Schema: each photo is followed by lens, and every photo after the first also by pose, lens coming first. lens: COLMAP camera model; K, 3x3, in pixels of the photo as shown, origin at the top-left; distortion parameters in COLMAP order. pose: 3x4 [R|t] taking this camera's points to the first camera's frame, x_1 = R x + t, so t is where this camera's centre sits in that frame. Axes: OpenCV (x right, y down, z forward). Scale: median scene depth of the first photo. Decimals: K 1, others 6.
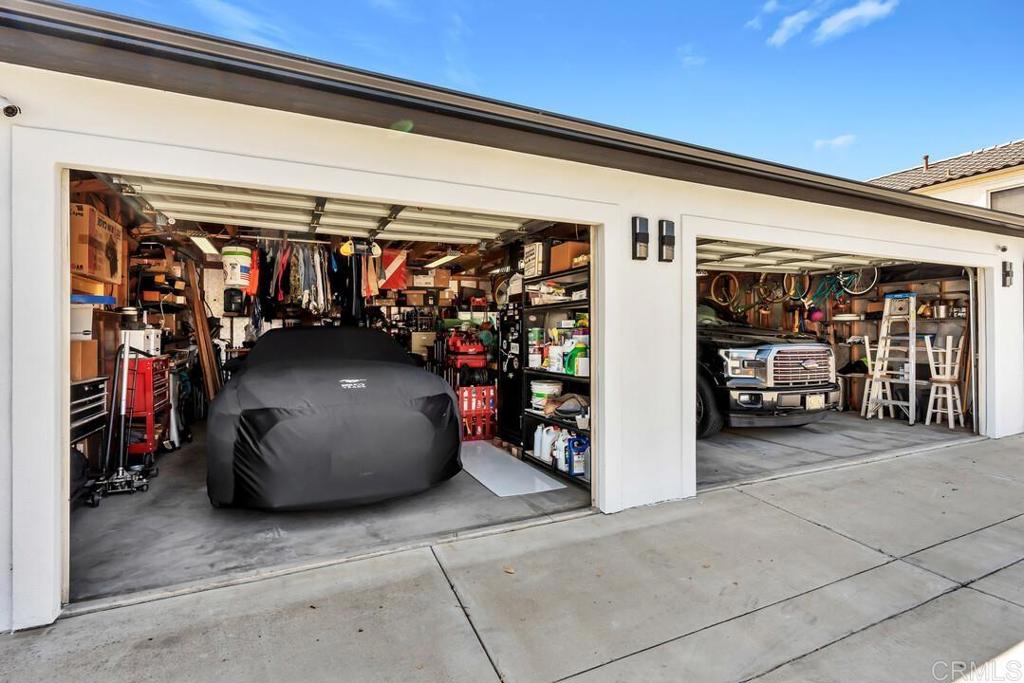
lens RADIAL K [[489.0, 0, 512.0], [0, 489.0, 341.5], [0, 0, 1]] dist [-0.001956, -0.000341]
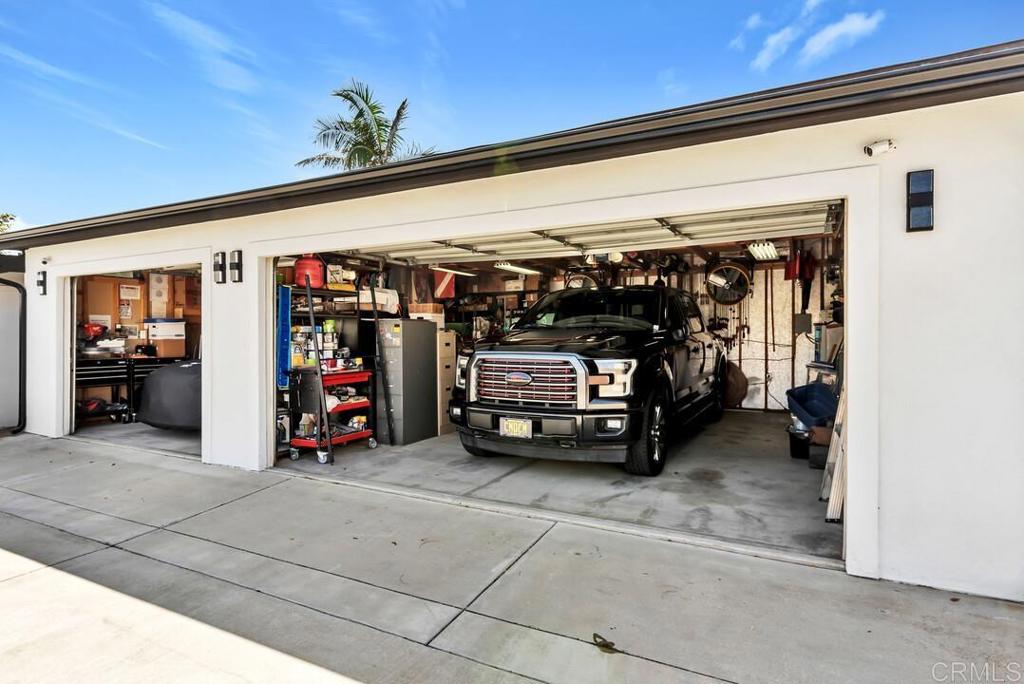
lens RADIAL K [[550.7, 0, 512.0], [0, 550.7, 342.0], [0, 0, 1]] dist [0.000300, -0.000108]
pose [[0.599520, 0.010048, -0.800297, 1.320145], [-0.010269, 0.999935, 0.004861, -0.014273], [0.800294, 0.005304, 0.599585, 0.486618]]
